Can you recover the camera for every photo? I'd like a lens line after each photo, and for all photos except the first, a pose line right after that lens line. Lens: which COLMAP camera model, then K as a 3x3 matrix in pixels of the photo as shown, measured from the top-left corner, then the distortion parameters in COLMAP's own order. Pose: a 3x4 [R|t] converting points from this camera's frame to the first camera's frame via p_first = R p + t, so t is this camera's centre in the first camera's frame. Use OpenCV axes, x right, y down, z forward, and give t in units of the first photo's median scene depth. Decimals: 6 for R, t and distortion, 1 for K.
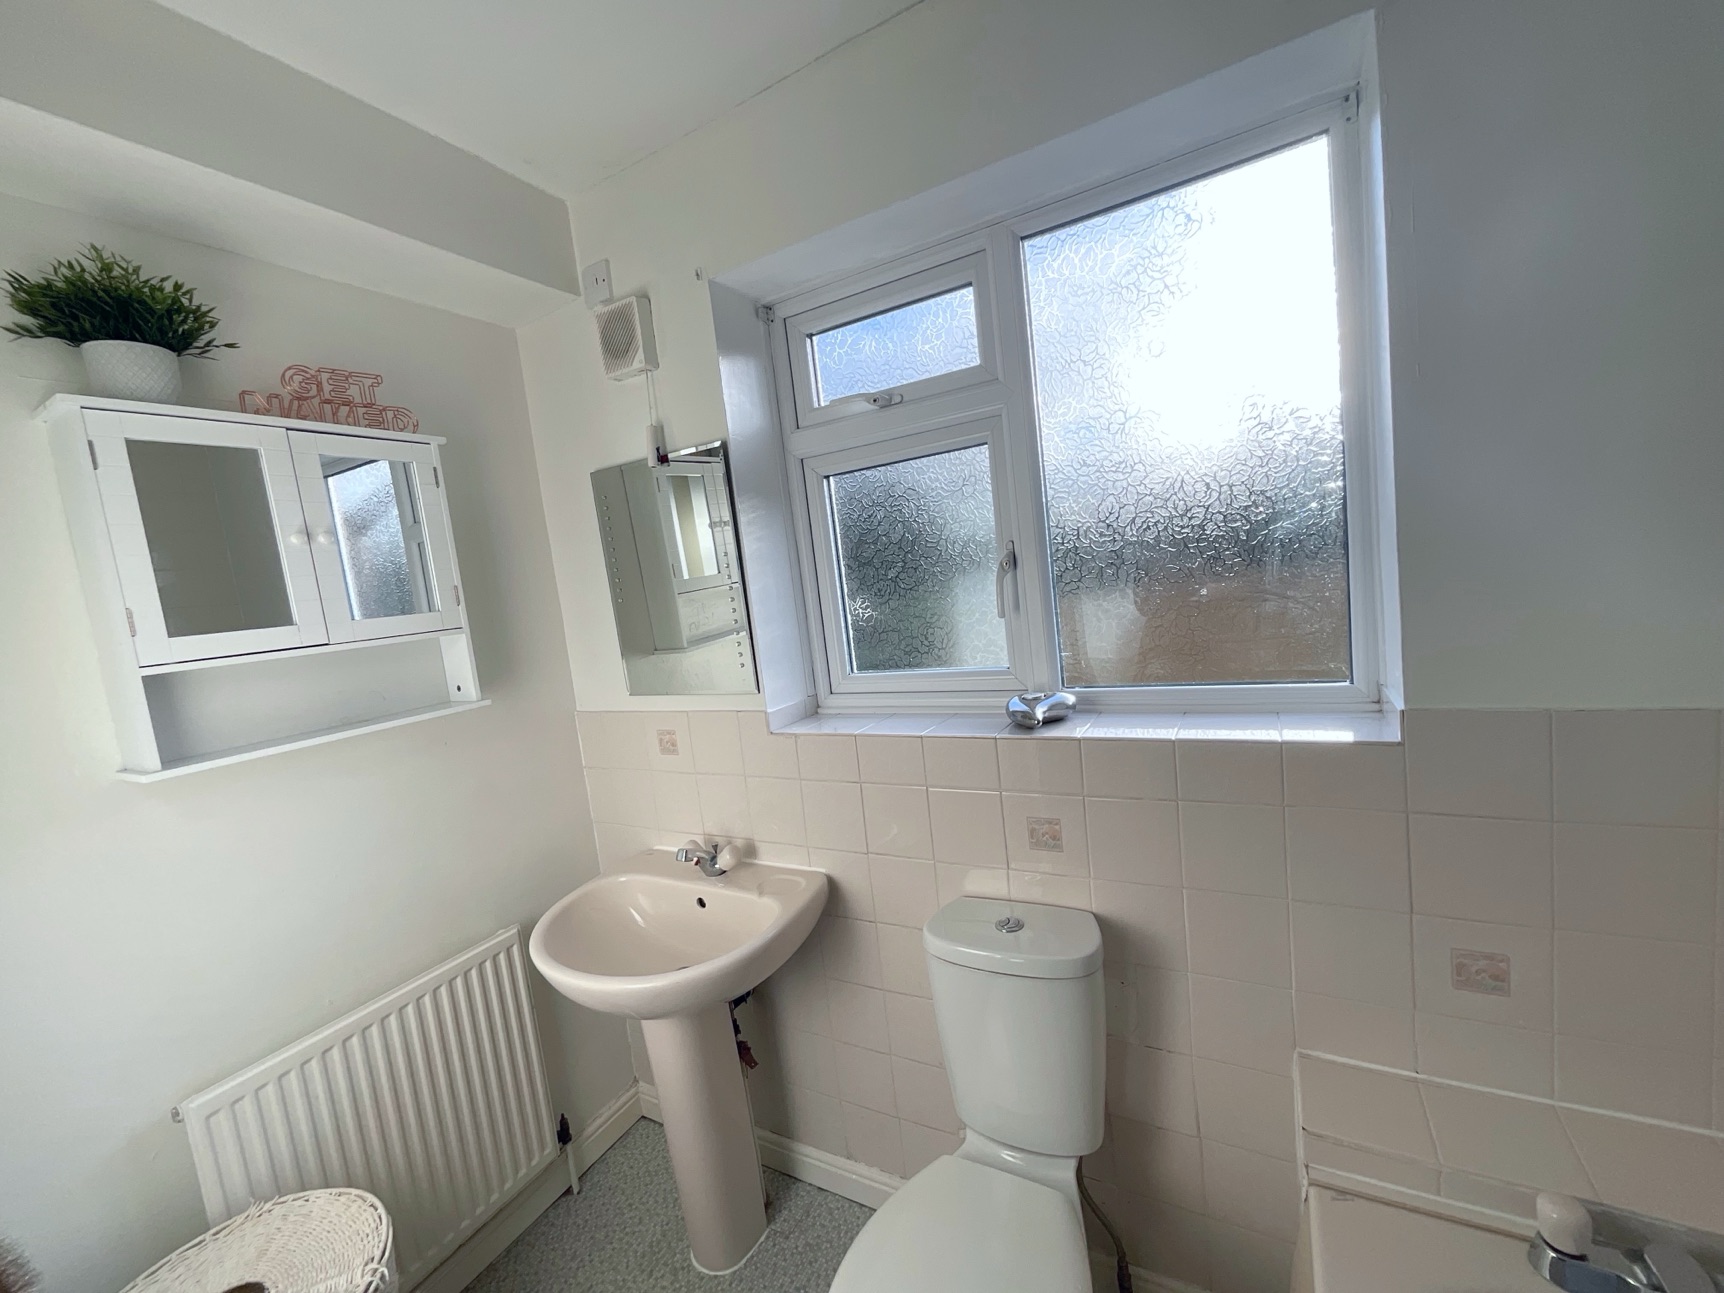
lens RADIAL K [[703.0, 0, 861.7], [0, 703.0, 643.6], [0, 0, 1]] dist [-0.001037, 0.000637]
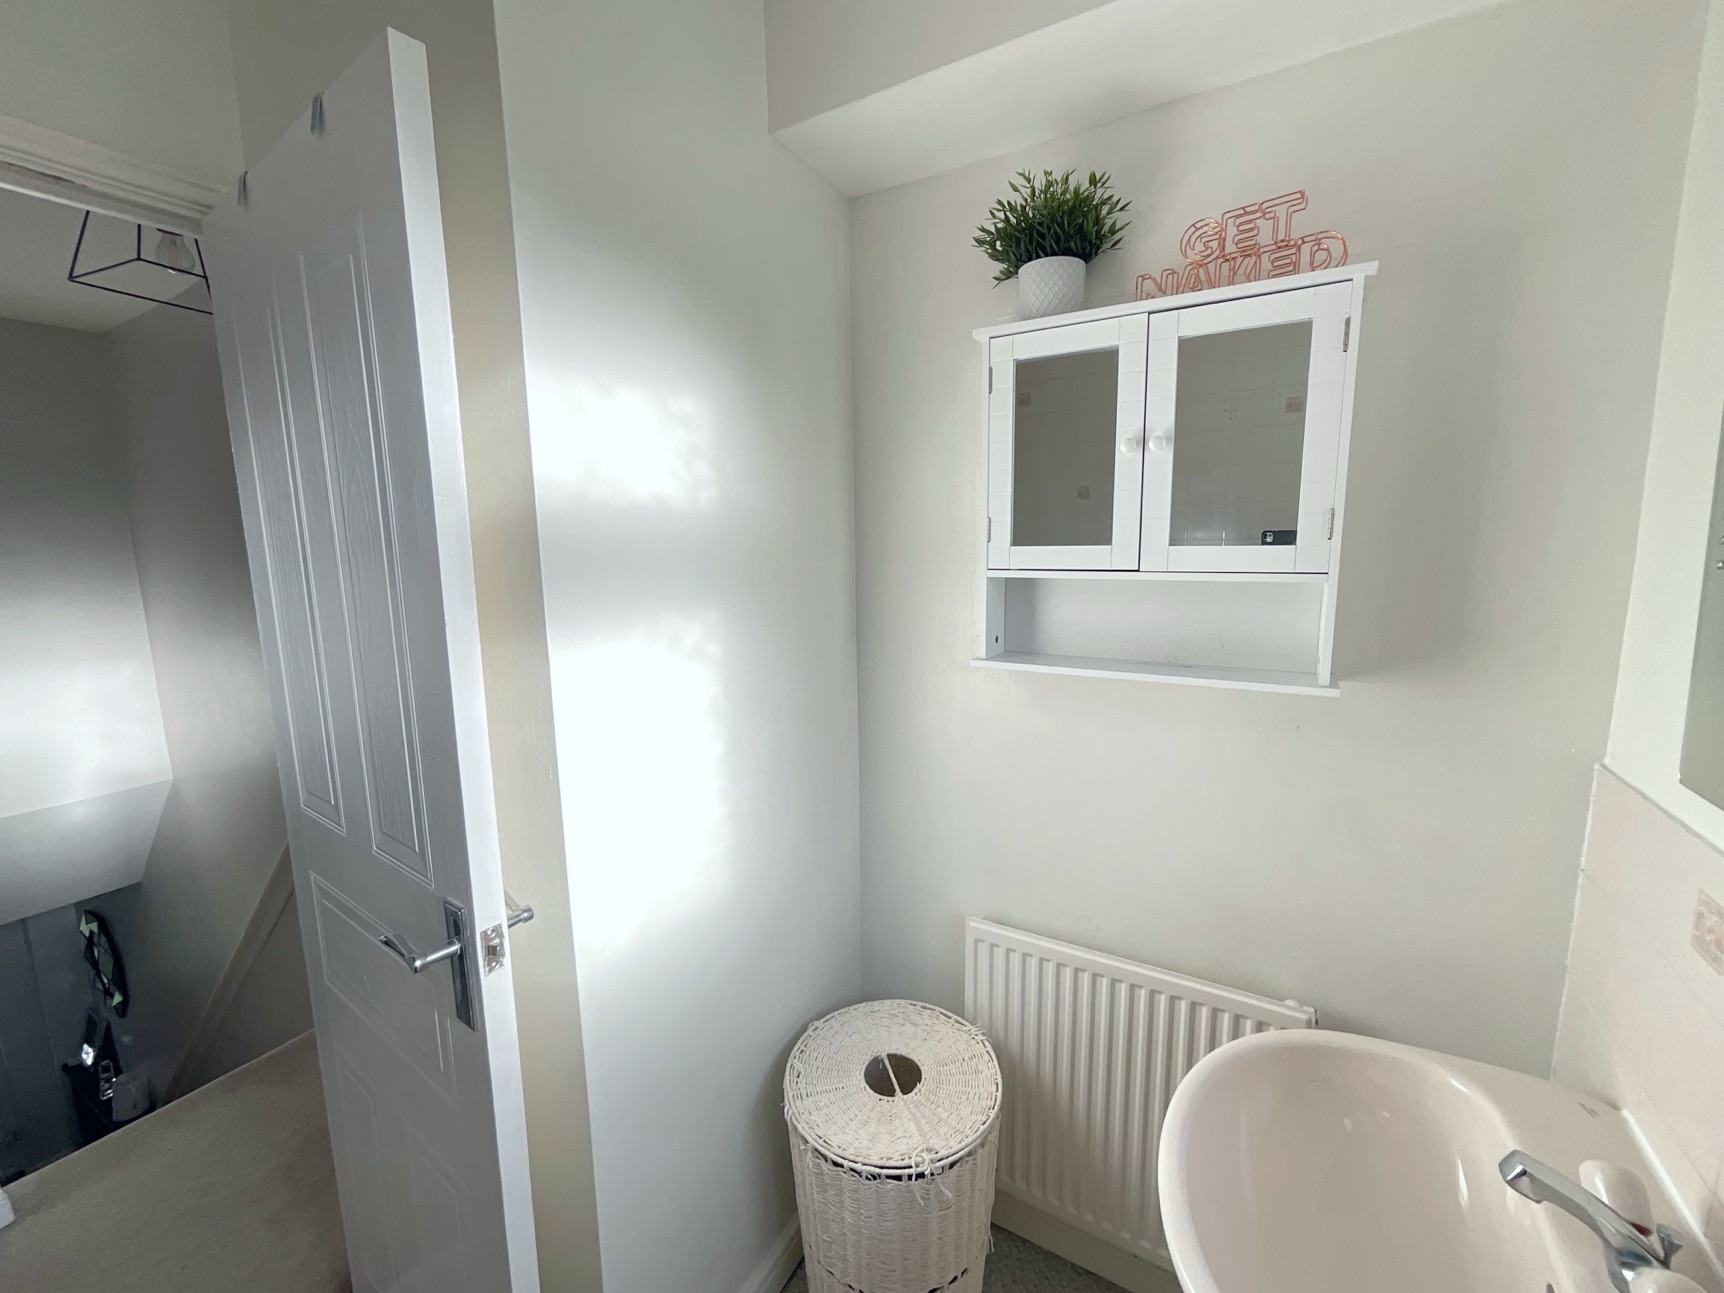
lens RADIAL K [[703.0, 0, 861.7], [0, 703.0, 643.6], [0, 0, 1]] dist [-0.001037, 0.000637]
pose [[-0.031230, 0.257633, -0.965738, 0.115469], [-0.079785, 0.962484, 0.259345, -0.112641], [0.996323, 0.085151, -0.009504, 0.687128]]
